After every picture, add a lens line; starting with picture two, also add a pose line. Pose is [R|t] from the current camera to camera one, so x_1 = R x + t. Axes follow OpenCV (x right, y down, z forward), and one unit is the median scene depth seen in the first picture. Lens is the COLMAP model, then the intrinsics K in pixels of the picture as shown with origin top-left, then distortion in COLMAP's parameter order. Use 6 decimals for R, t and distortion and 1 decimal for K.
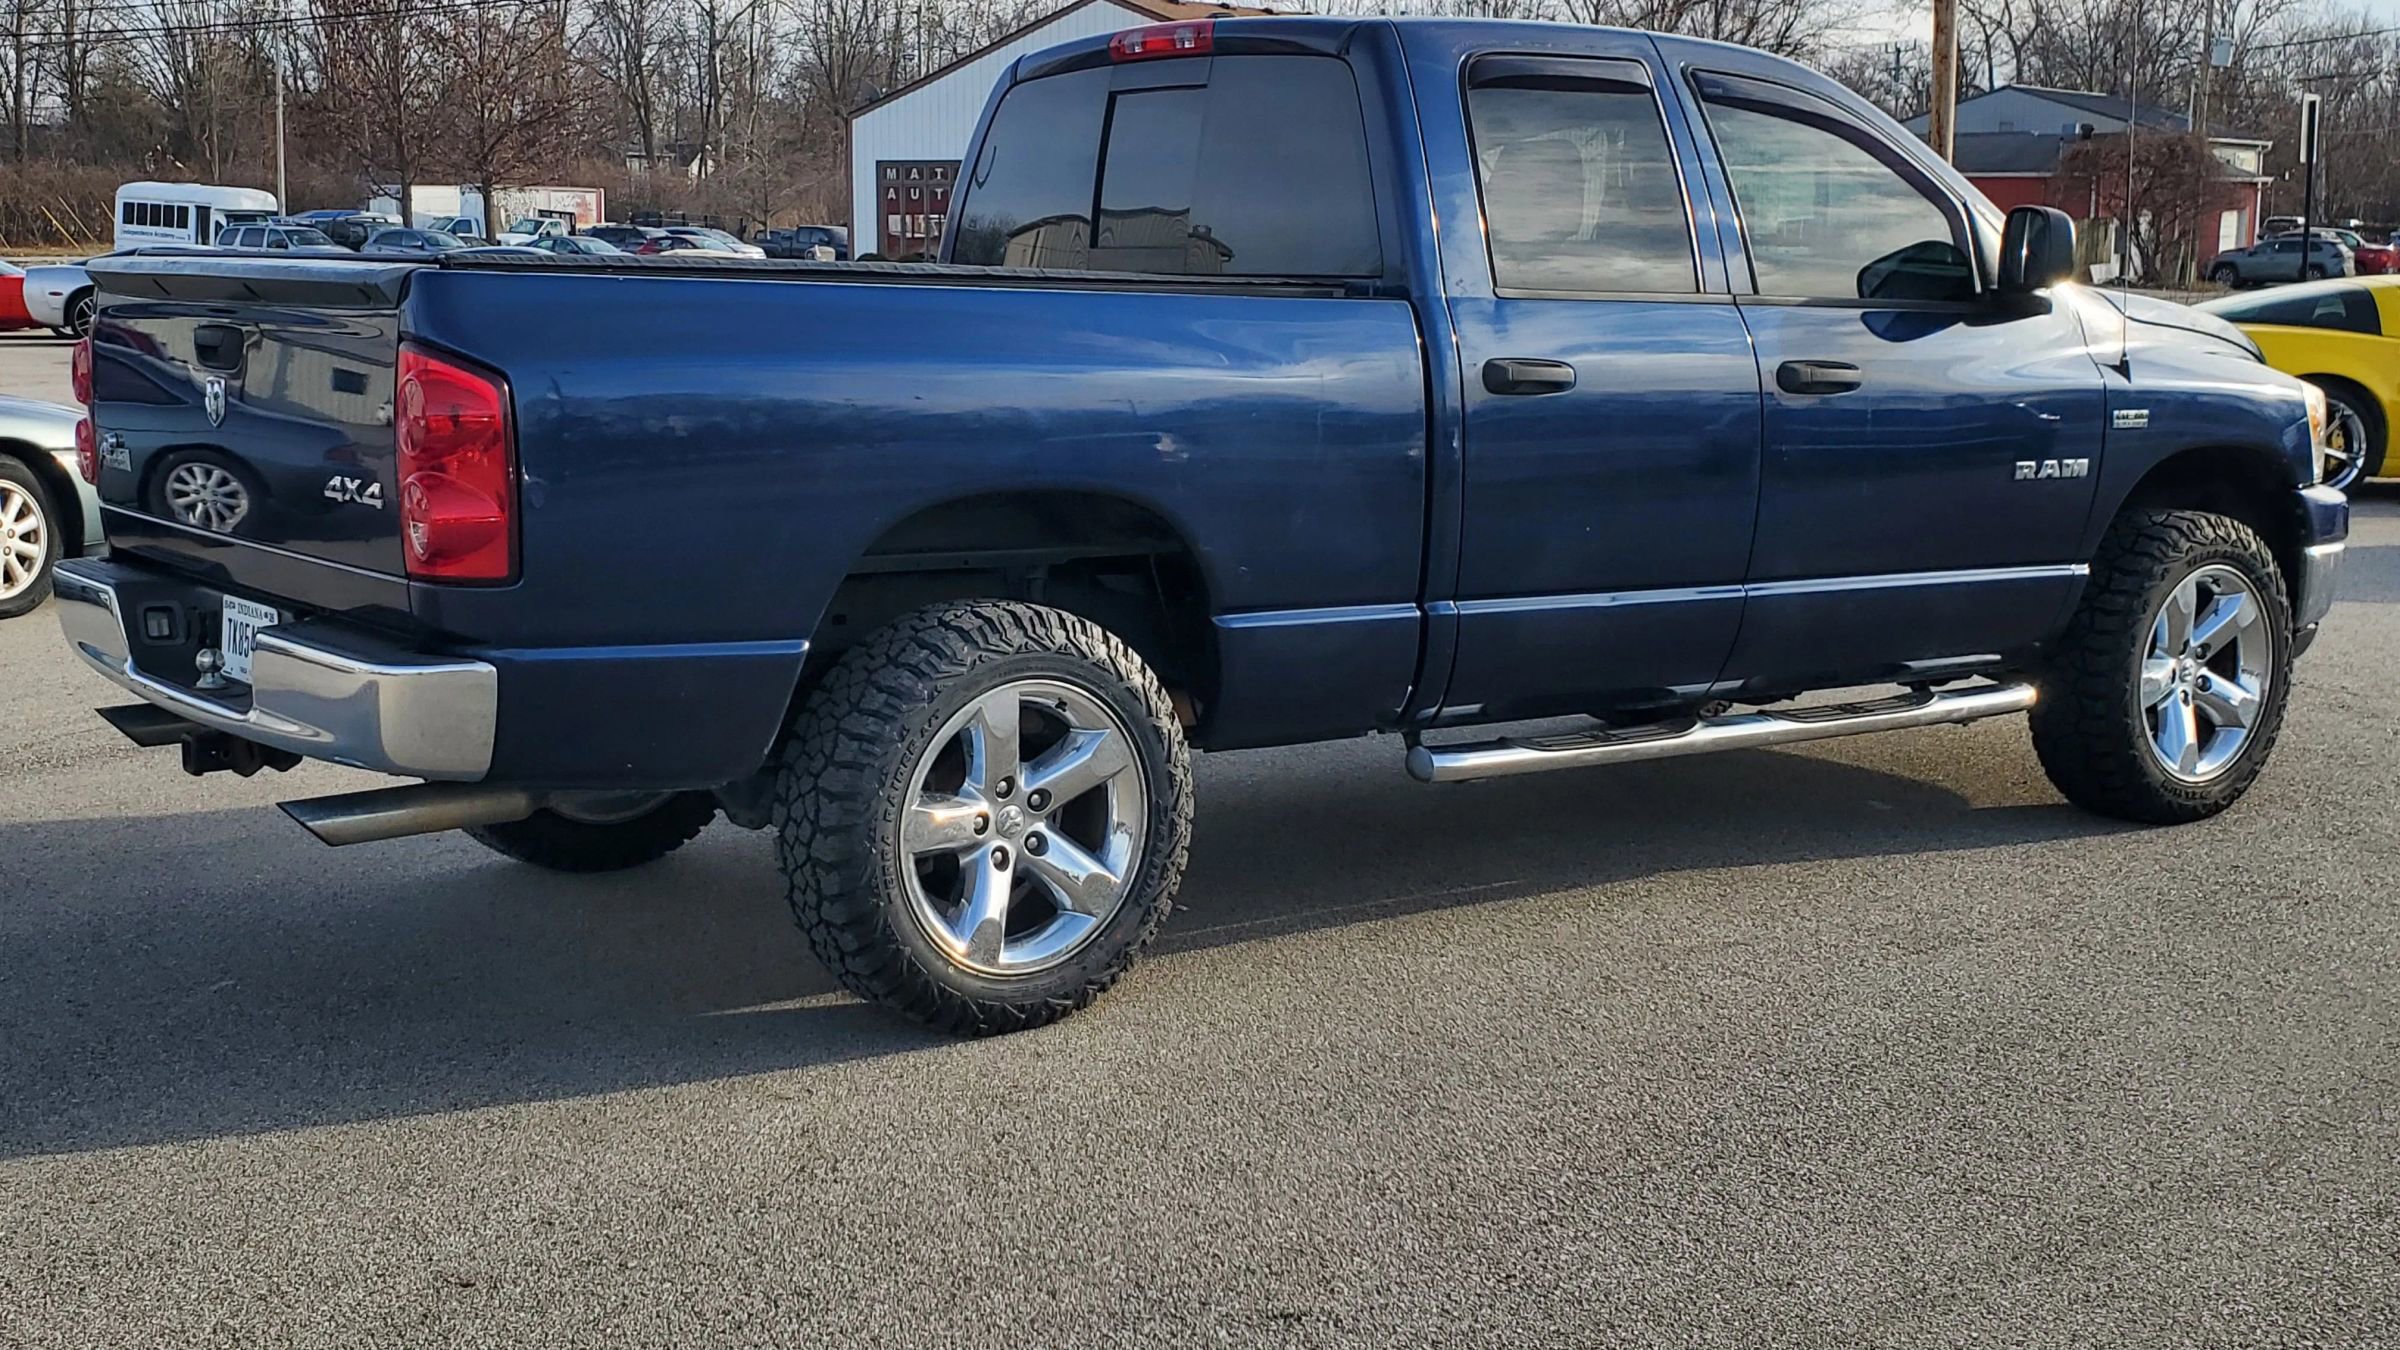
lens RADIAL K [[2894.5, 0, 1131.5], [0, 2894.5, 663.5], [0, 0, 1]] dist [0.333226, -1.331585]
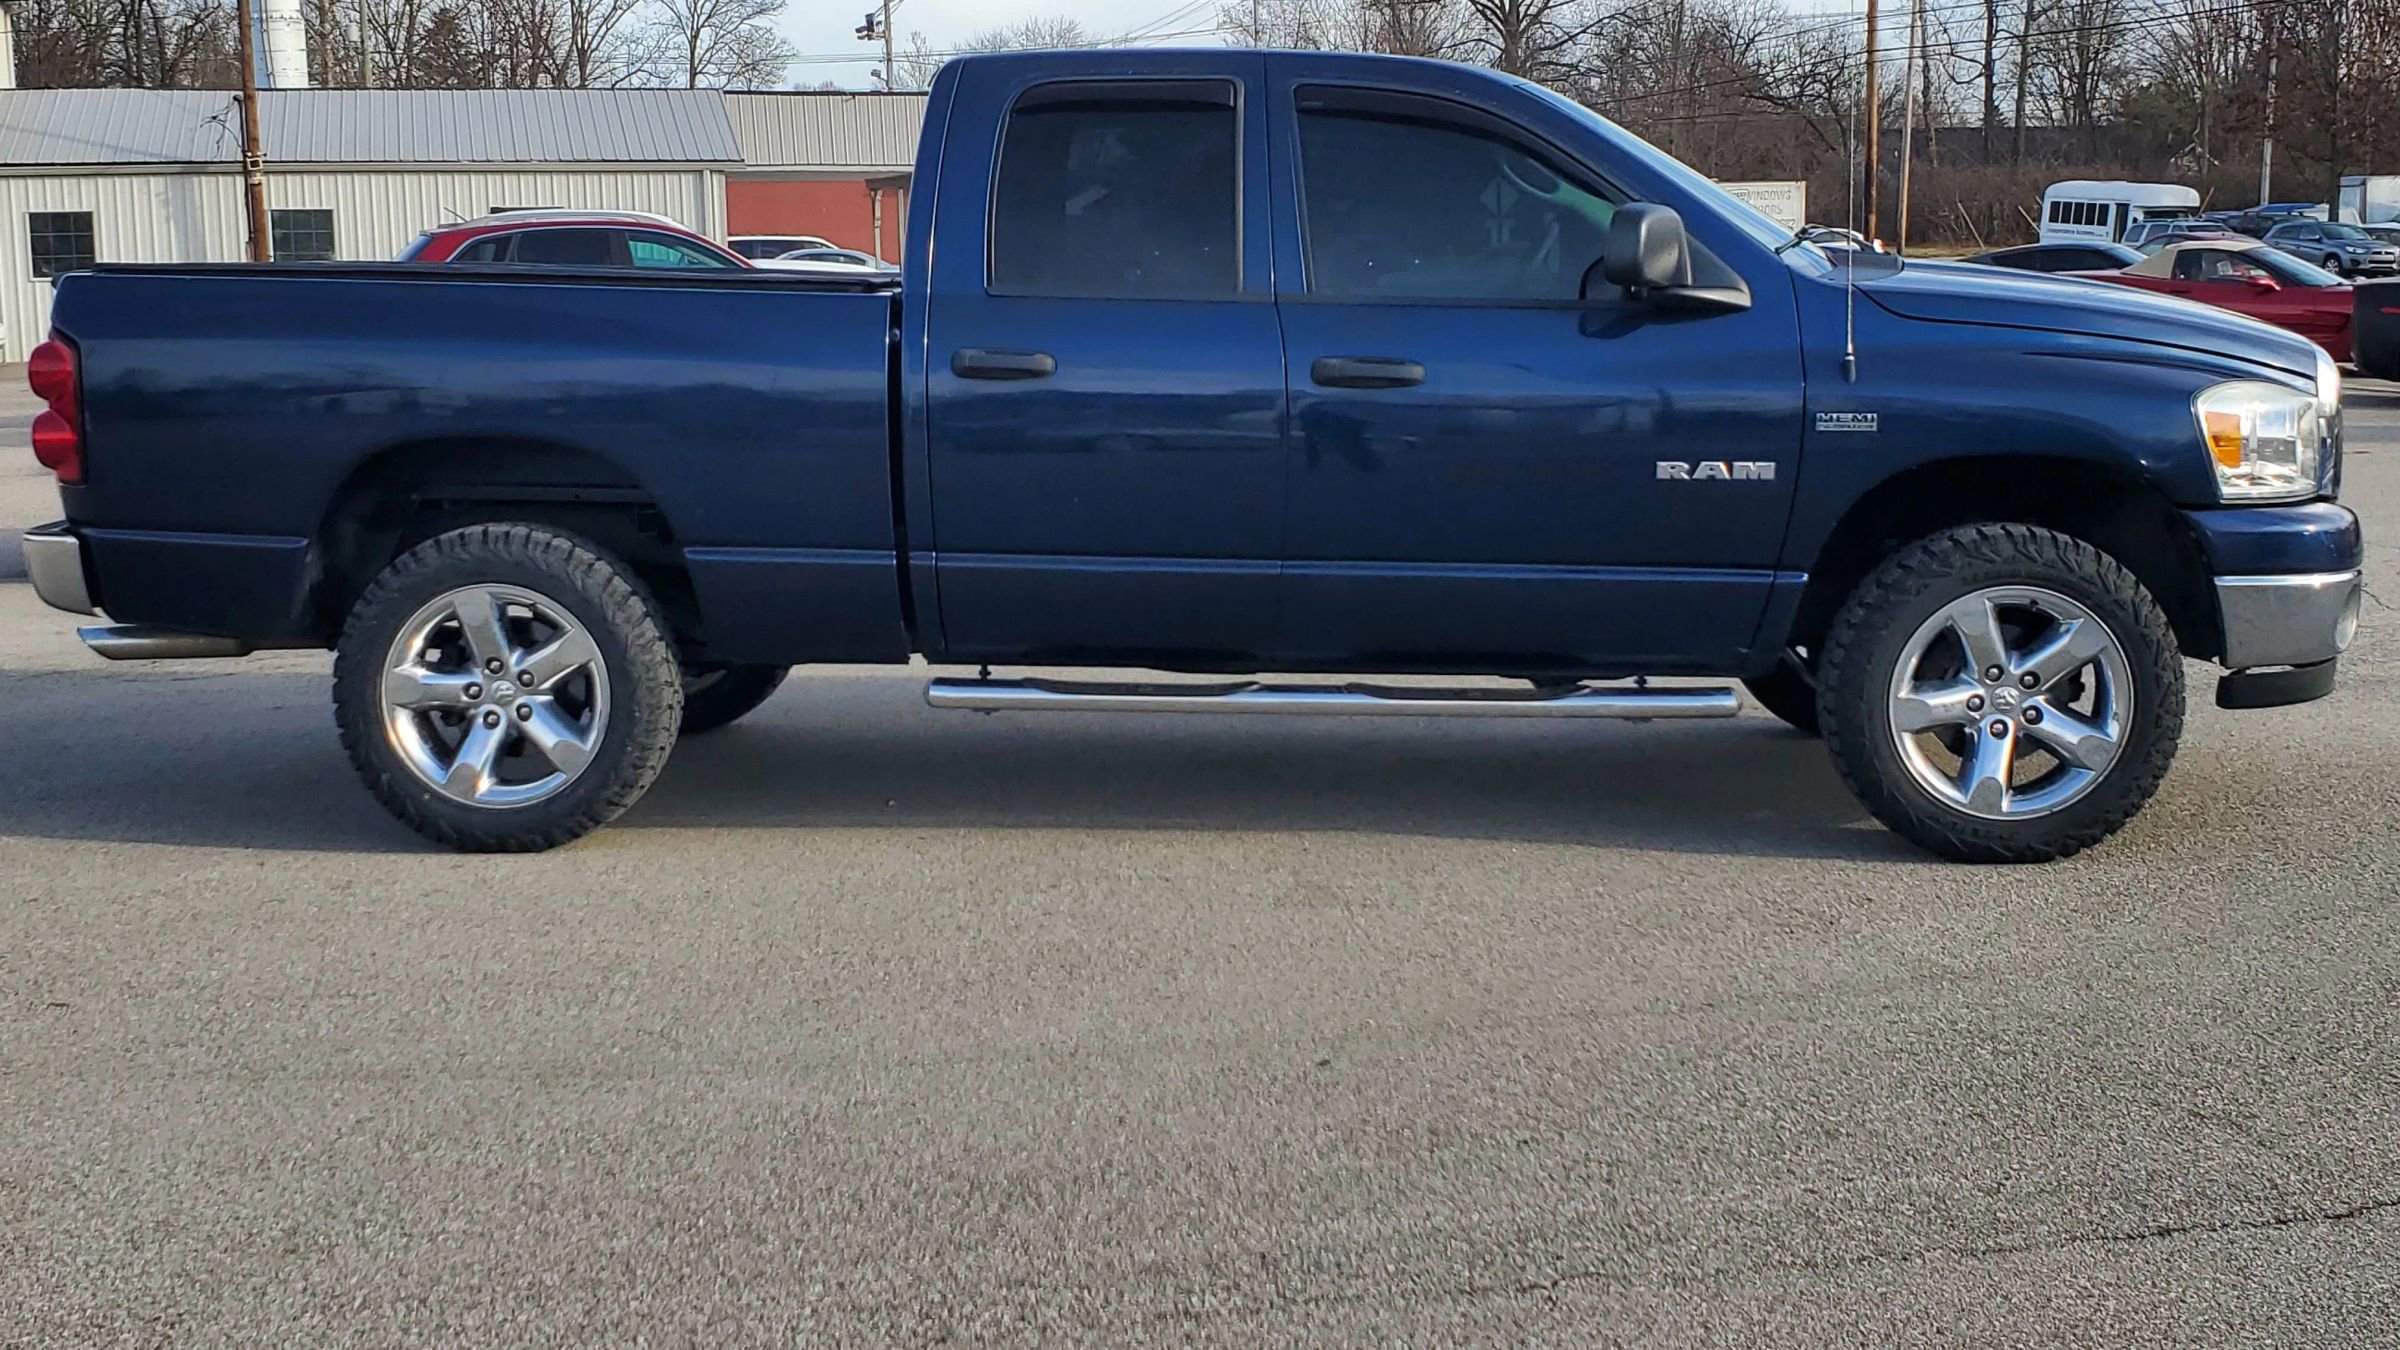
lens RADIAL K [[2894.5, 0, 1131.5], [0, 2894.5, 663.5], [0, 0, 1]] dist [0.333226, -1.331585]
pose [[0.769017, 0.079606, -0.634253, 0.986449], [-0.078928, 0.996448, 0.029367, -0.019236], [0.634337, 0.027476, 0.772568, 0.157094]]
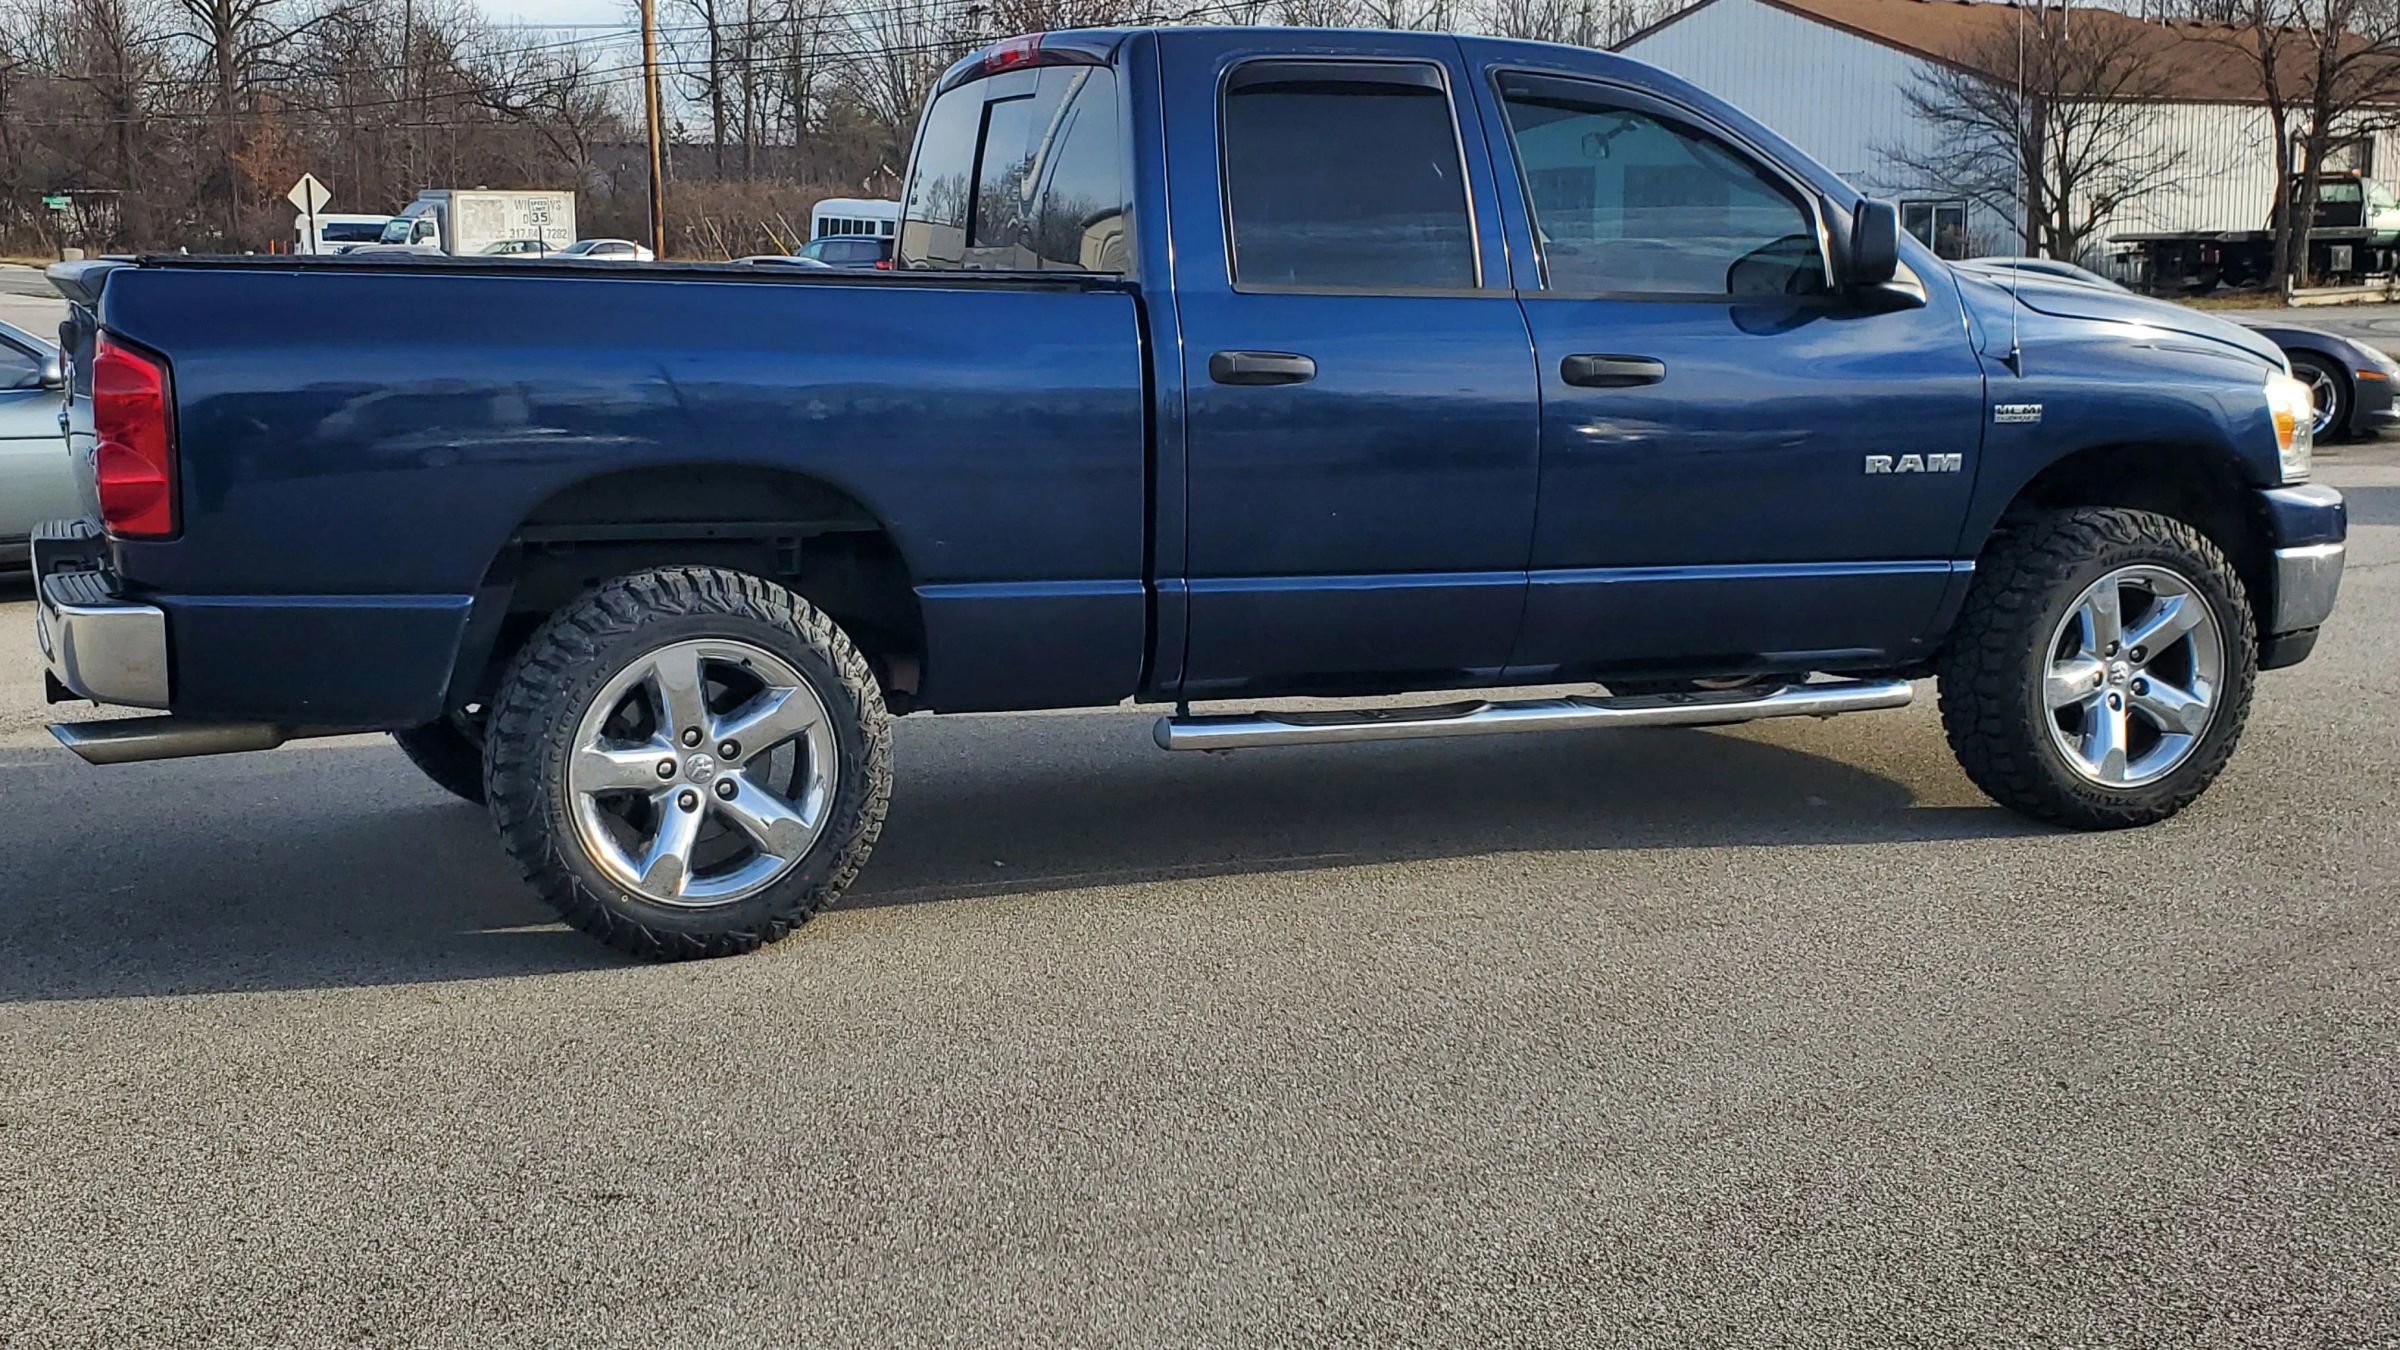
lens RADIAL K [[2894.5, 0, 1131.5], [0, 2894.5, 663.5], [0, 0, 1]] dist [0.333226, -1.331585]
pose [[0.970298, 0.026523, -0.240455, 0.372291], [-0.026814, 0.999638, 0.002060, 0.008043], [0.240423, 0.004449, 0.970658, -0.032185]]
